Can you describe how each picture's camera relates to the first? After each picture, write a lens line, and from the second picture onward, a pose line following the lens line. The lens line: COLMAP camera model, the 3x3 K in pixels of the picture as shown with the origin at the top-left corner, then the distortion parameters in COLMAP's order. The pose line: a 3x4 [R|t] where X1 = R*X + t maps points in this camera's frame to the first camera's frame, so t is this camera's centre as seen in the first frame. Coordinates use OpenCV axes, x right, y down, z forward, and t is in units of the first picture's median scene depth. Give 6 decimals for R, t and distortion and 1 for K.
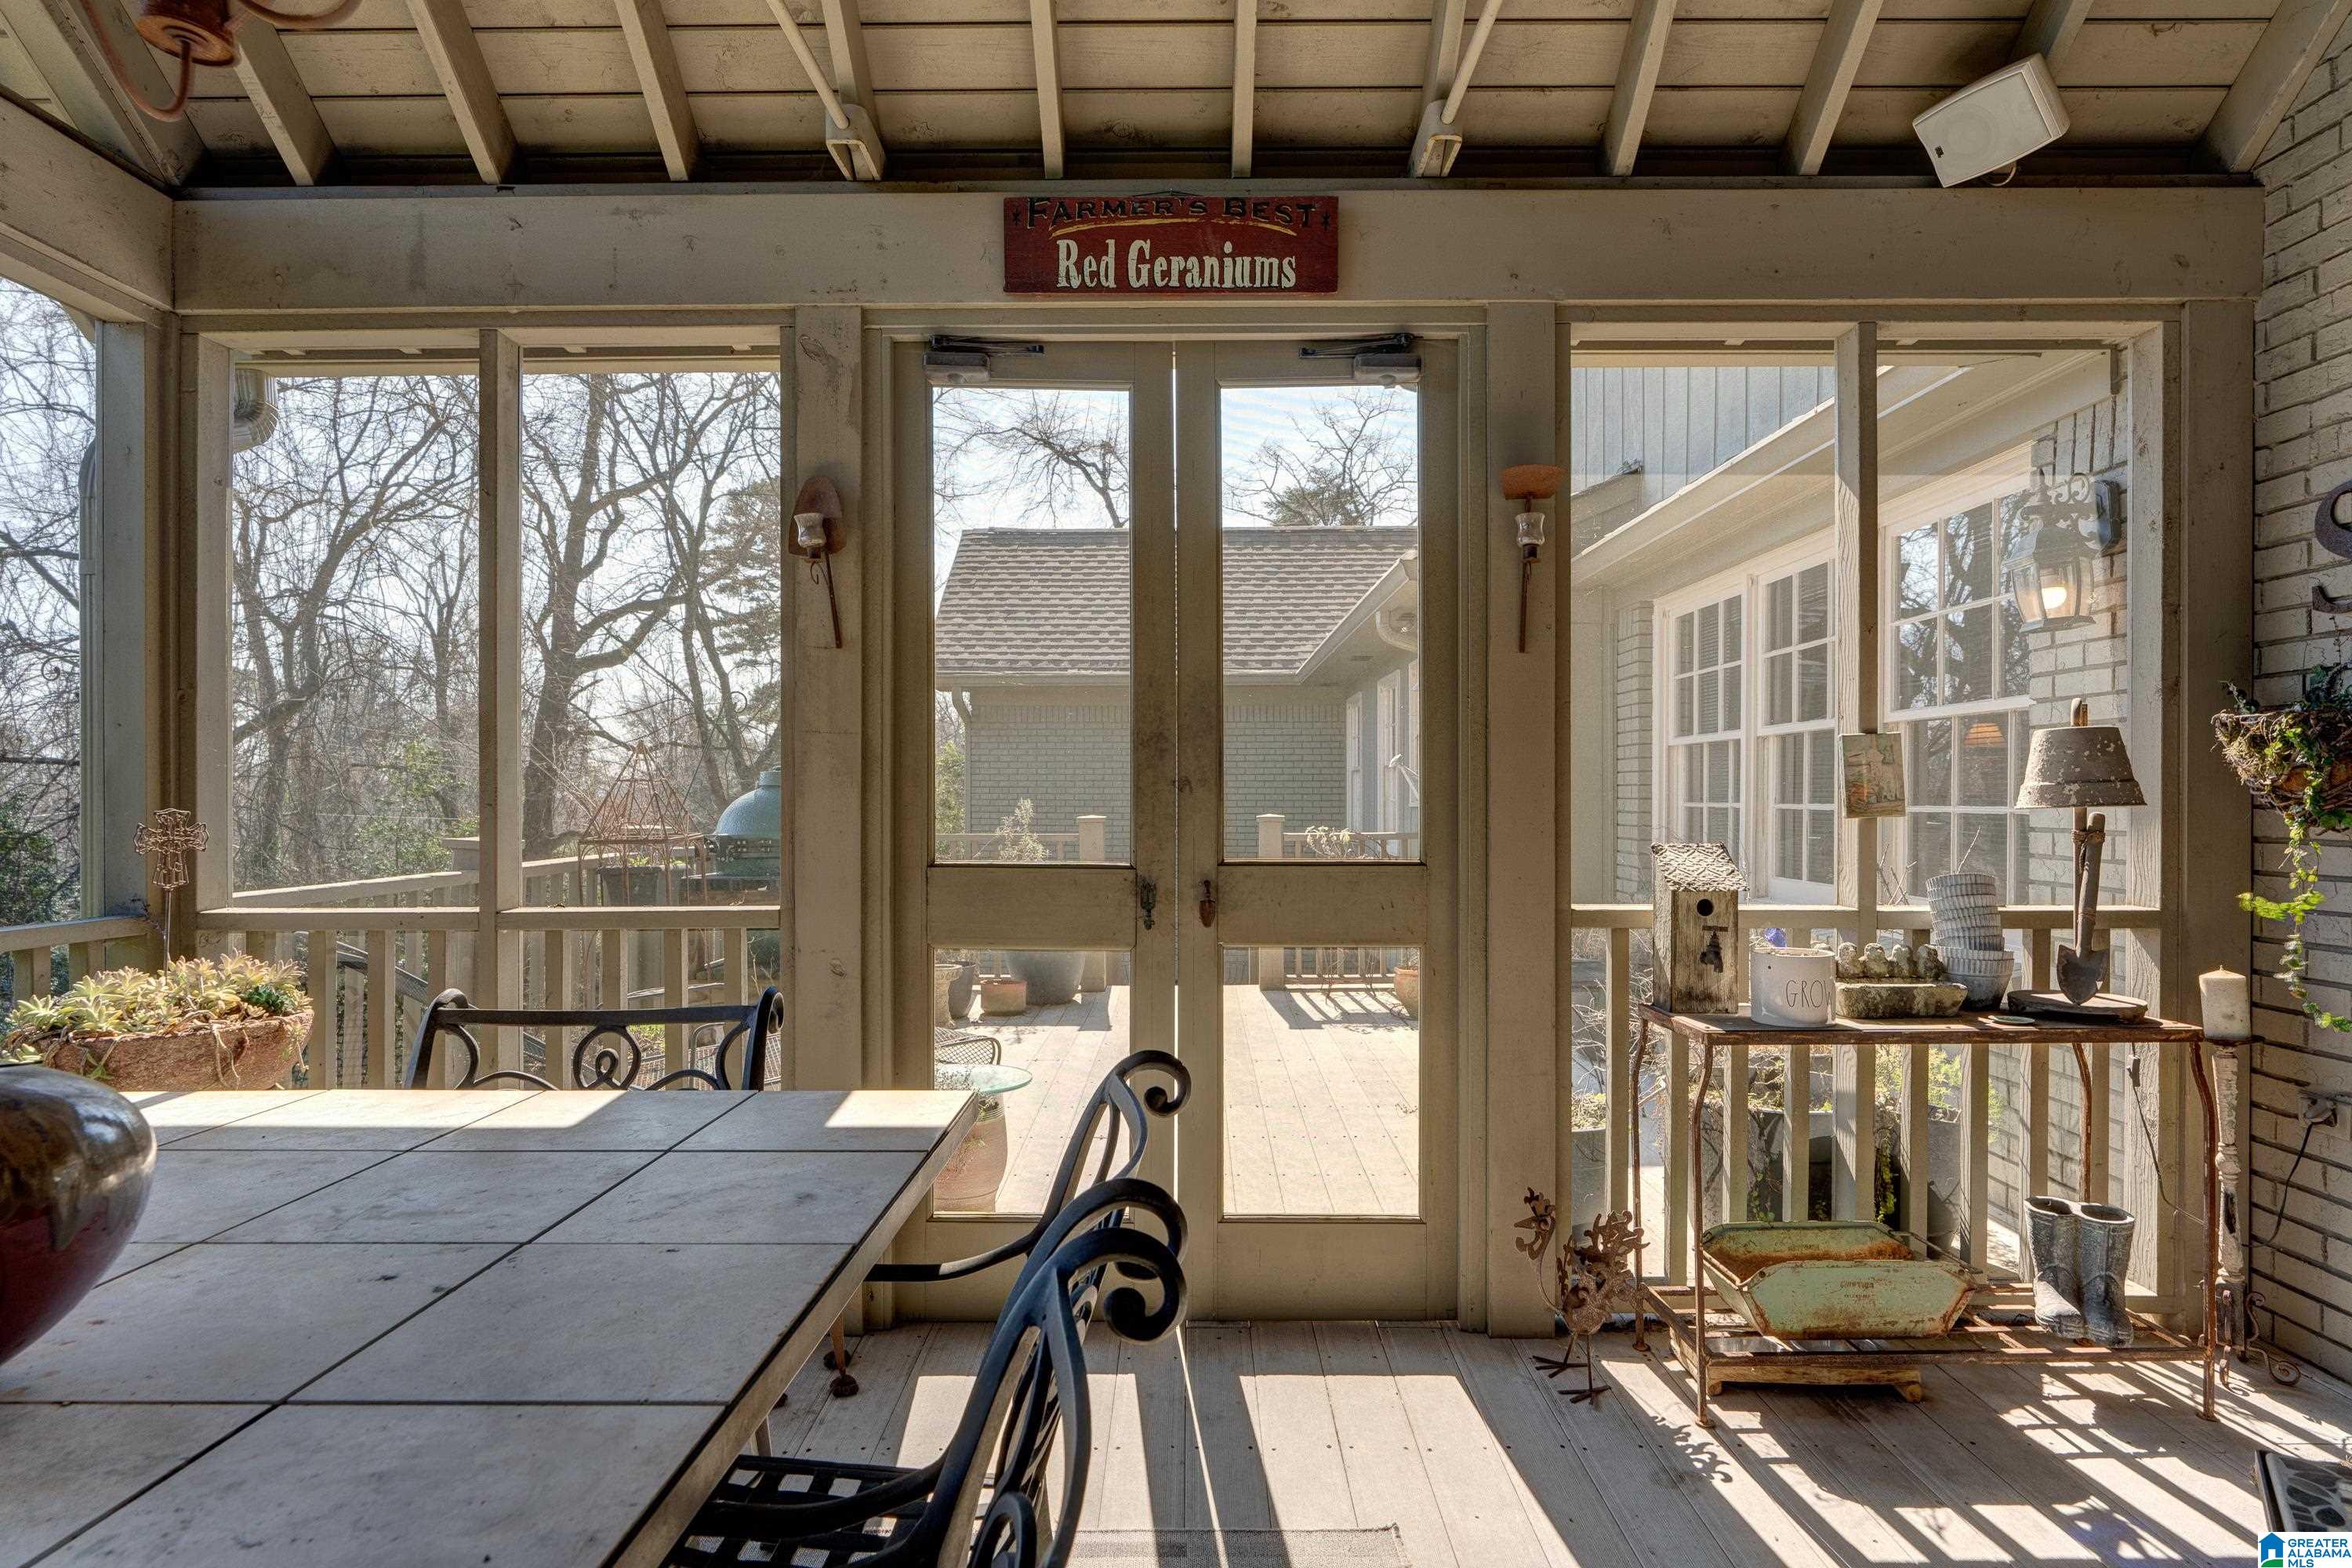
lens RADIAL K [[1256.3, 0, 1177.7], [0, 1256.3, 790.5], [0, 0, 1]] dist [-0.005722, 0.001361]
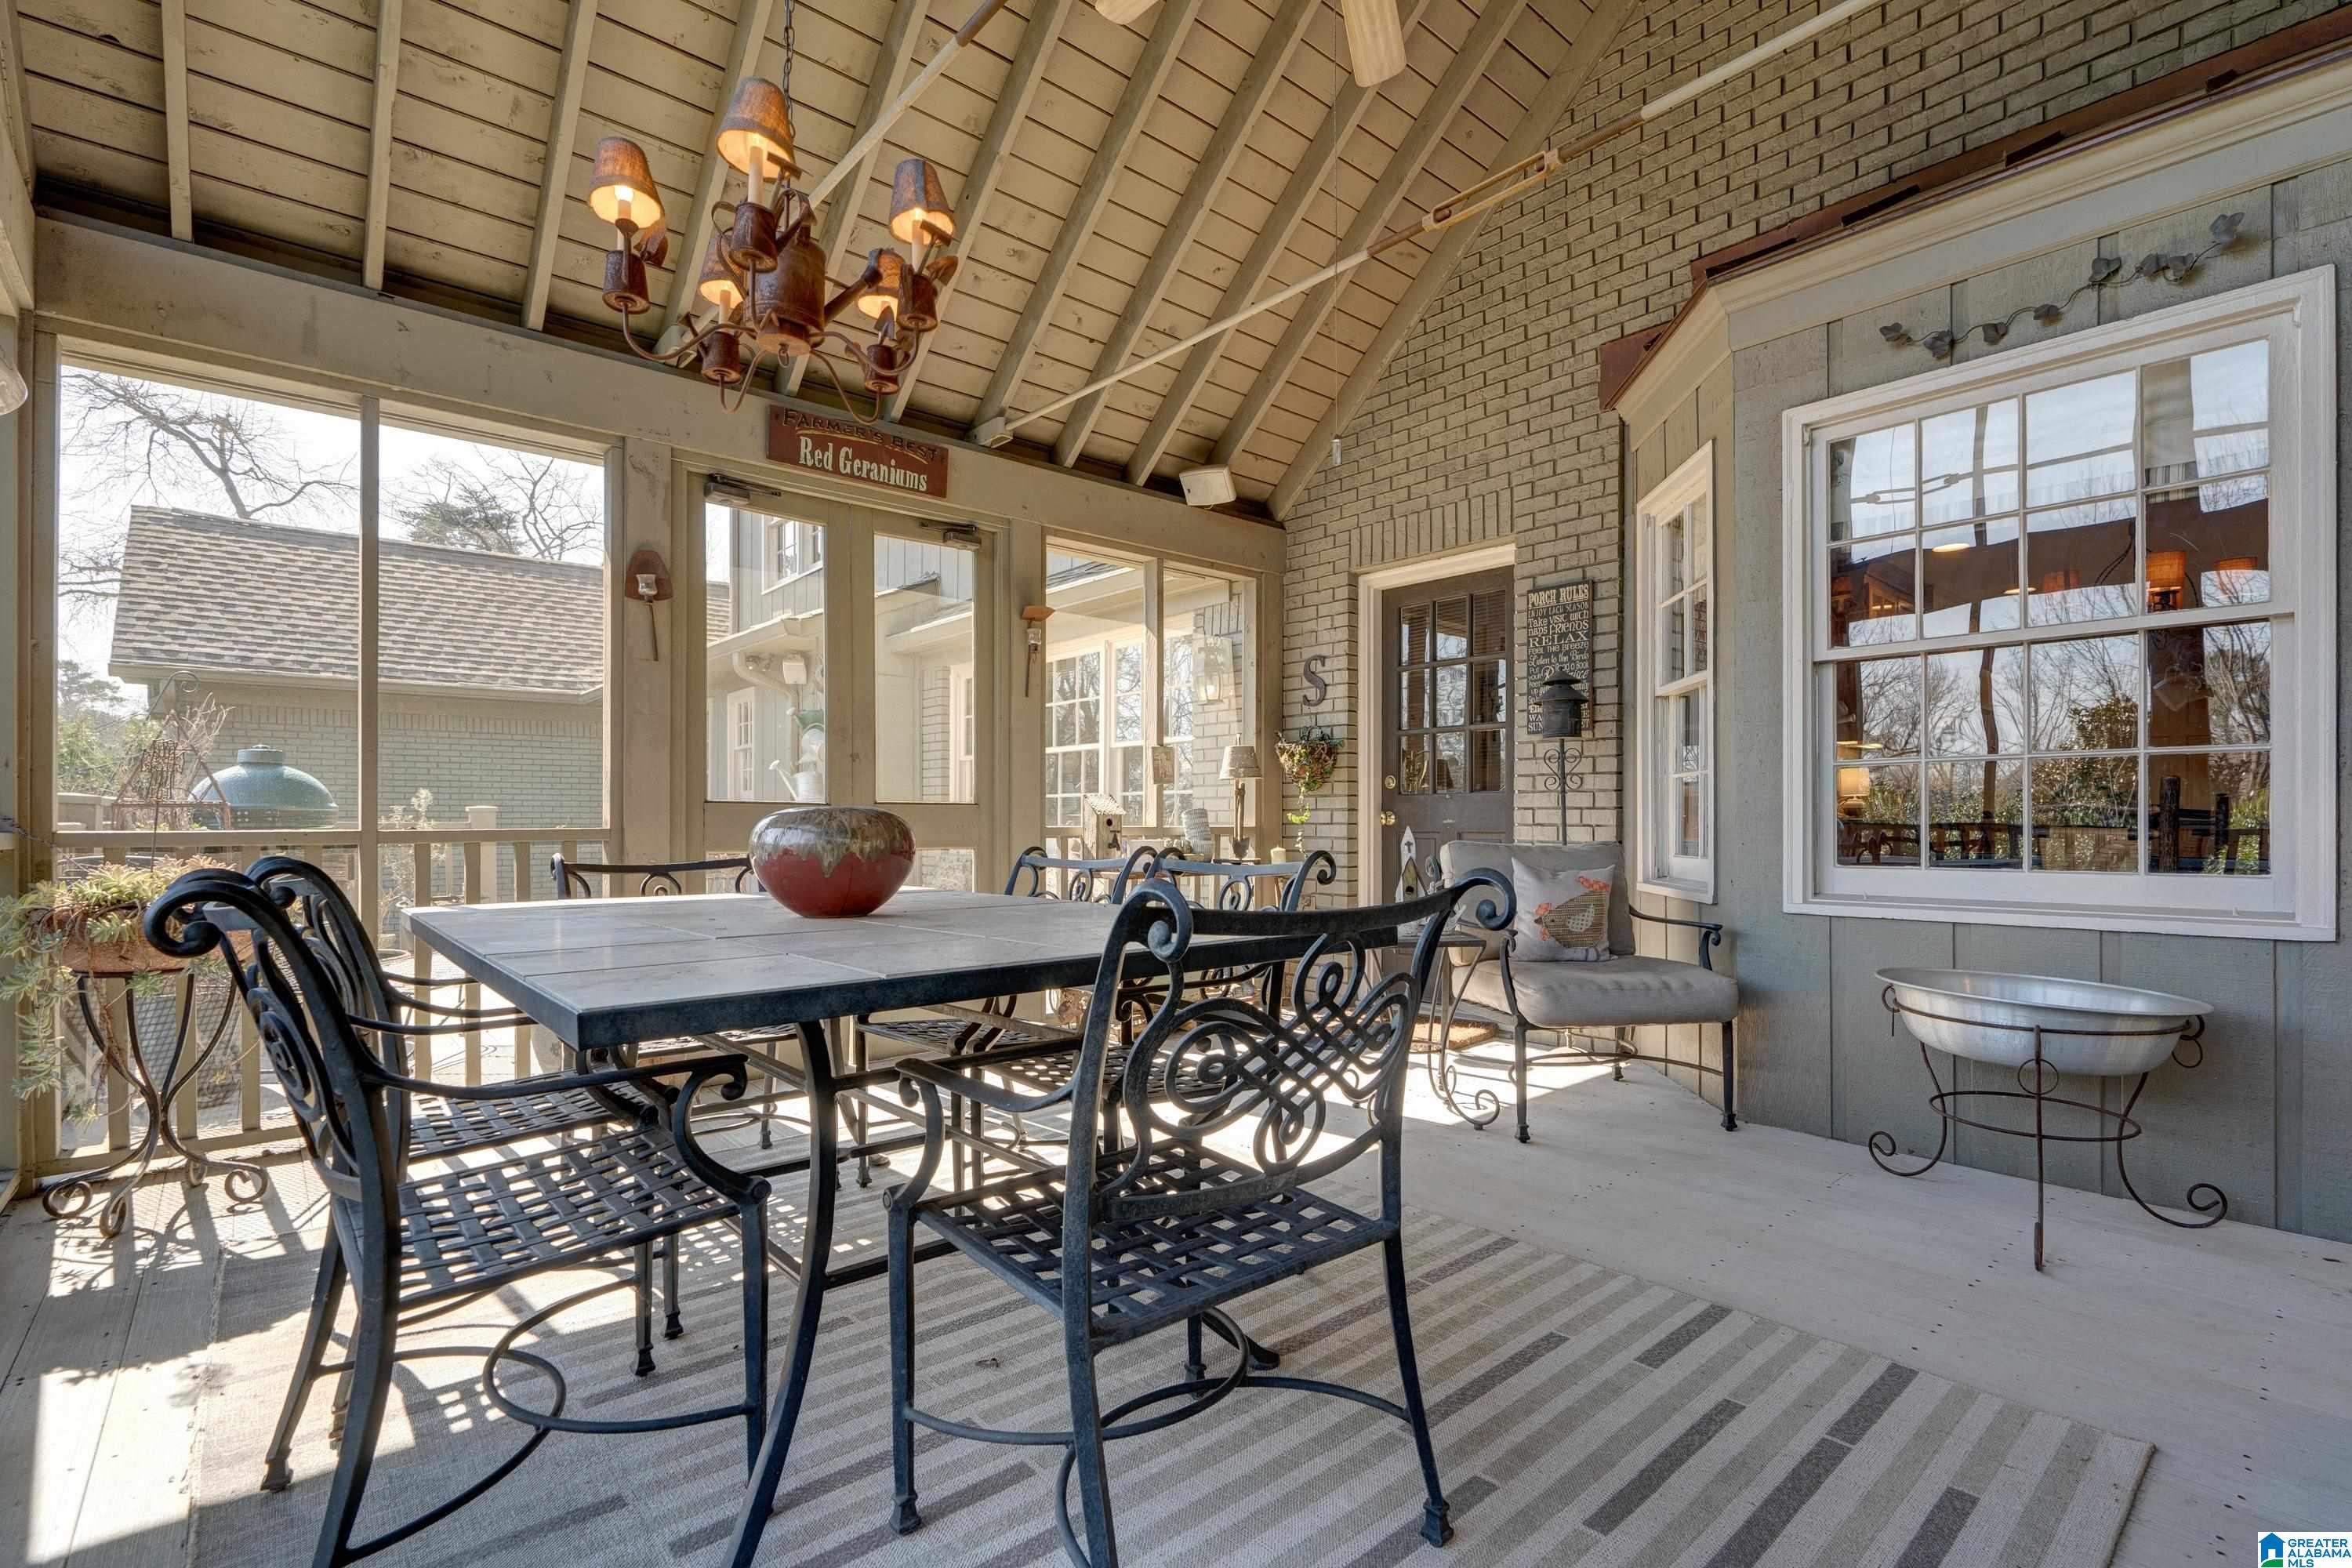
lens RADIAL K [[1097.8, 0, 1181.1], [0, 1097.8, 804.4], [0, 0, 1]] dist [-0.008749, 0.002716]
pose [[0.748144, 0.011416, 0.663438, -0.690445], [-0.003737, 0.999909, -0.012991, 0.080781], [-0.663526, 0.007240, 0.748119, -0.456349]]
